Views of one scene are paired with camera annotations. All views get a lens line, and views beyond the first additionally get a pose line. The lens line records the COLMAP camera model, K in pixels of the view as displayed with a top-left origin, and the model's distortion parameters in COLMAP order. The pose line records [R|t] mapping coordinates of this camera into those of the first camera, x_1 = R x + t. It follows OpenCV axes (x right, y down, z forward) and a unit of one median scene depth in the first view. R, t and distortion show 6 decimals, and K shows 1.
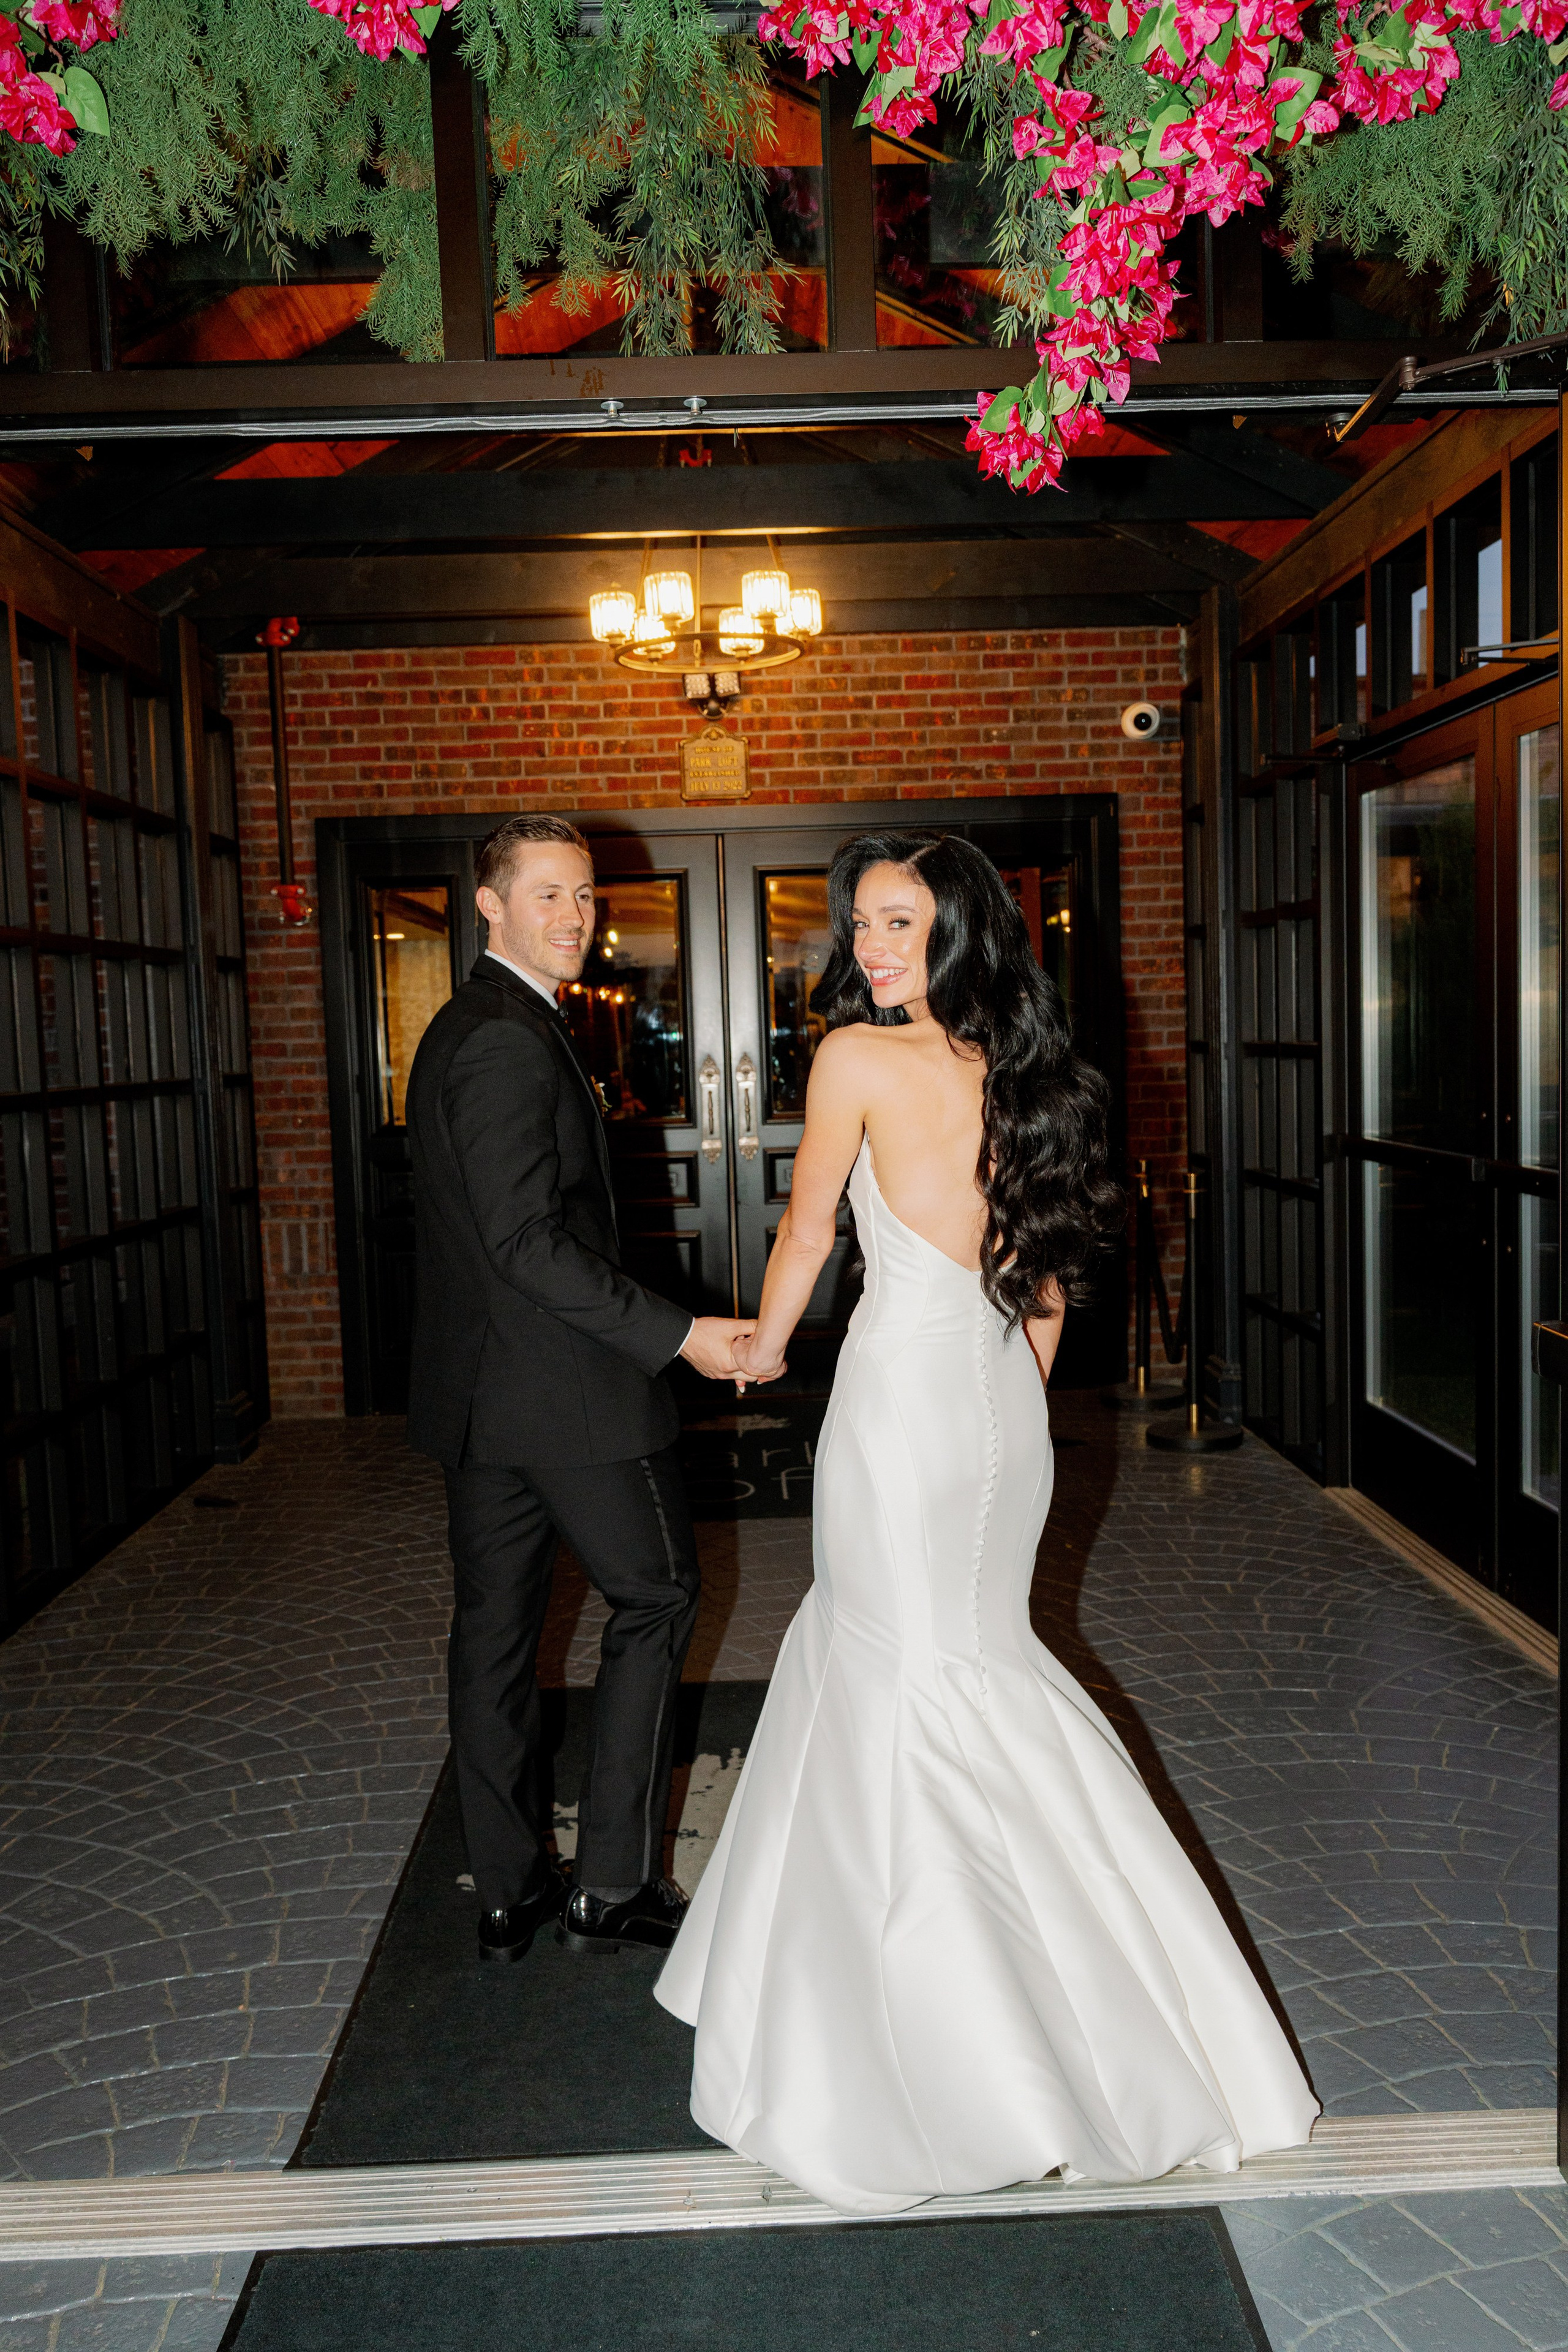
lens RADIAL K [[1716.0, 0, 775.6], [0, 1716.0, 1182.9], [0, 0, 1]] dist [-0.000061, 0.001557]
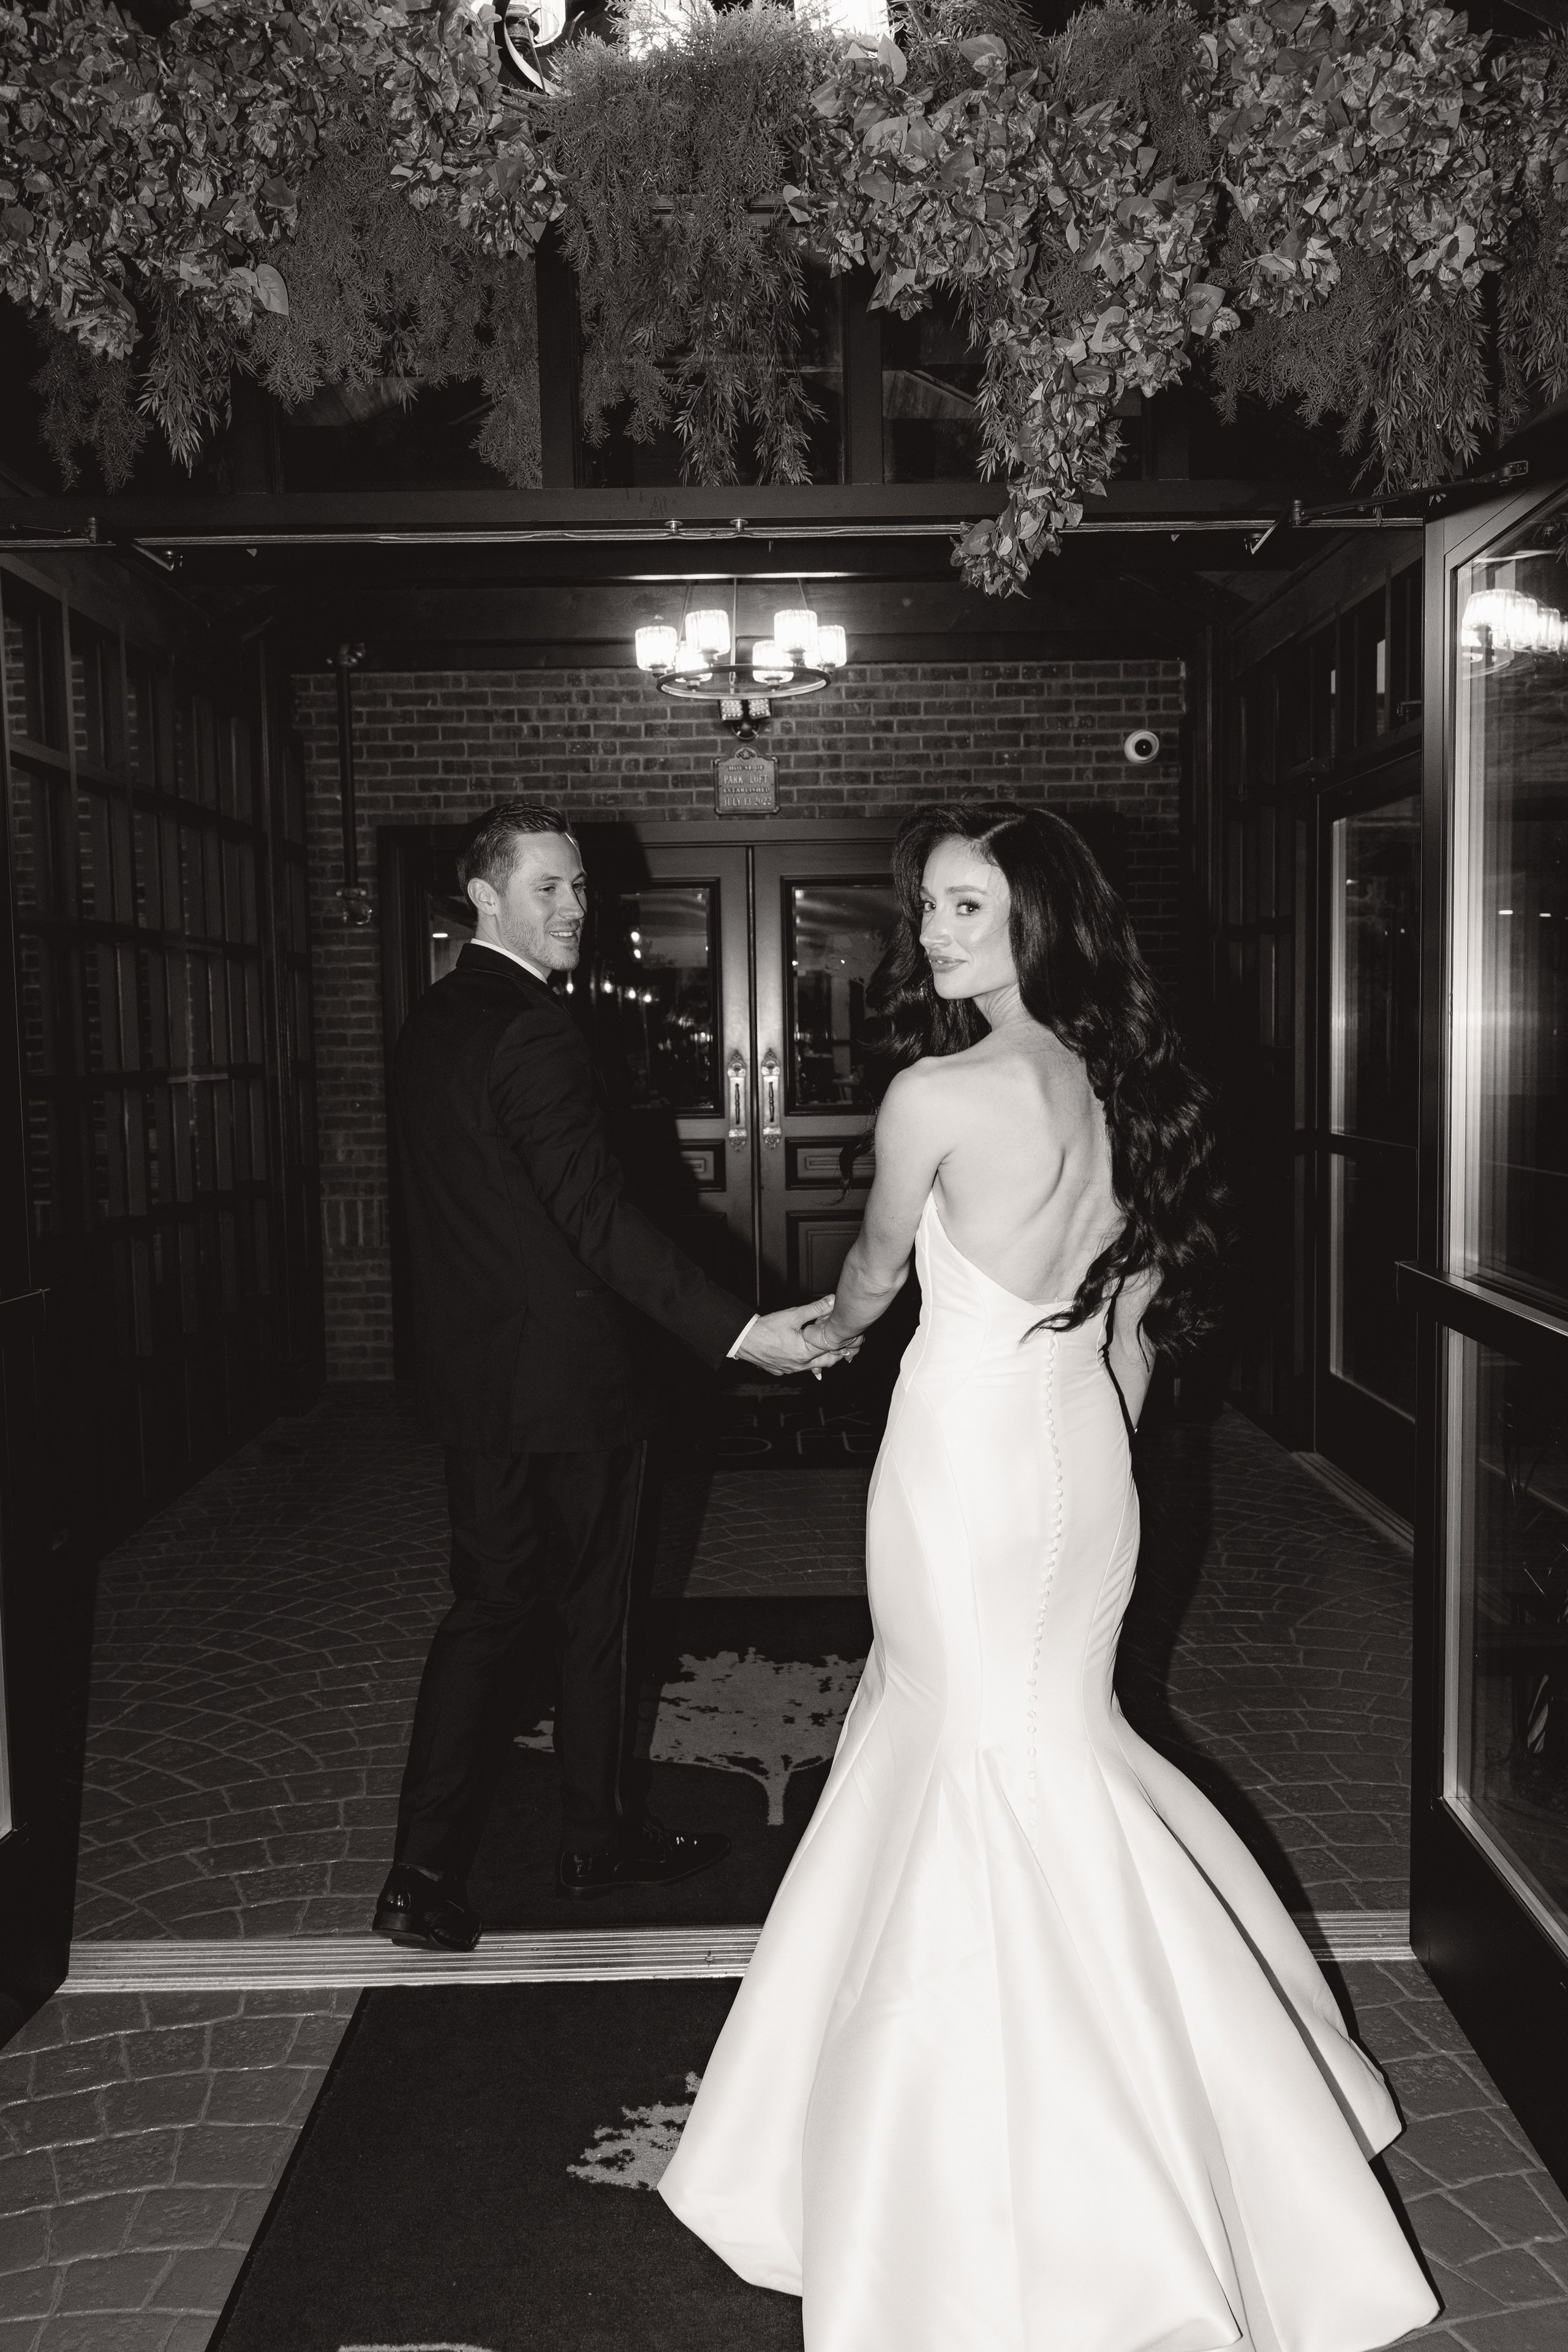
lens RADIAL K [[1782.3, 0, 773.7], [0, 1782.3, 1192.8], [0, 0, 1]] dist [0.002019, 0.001546]
pose [[0.999752, 0.016872, -0.014503, 0.002344], [-0.016888, 0.999857, -0.000967, 0.015946], [0.014485, 0.001212, 0.999894, -0.122532]]
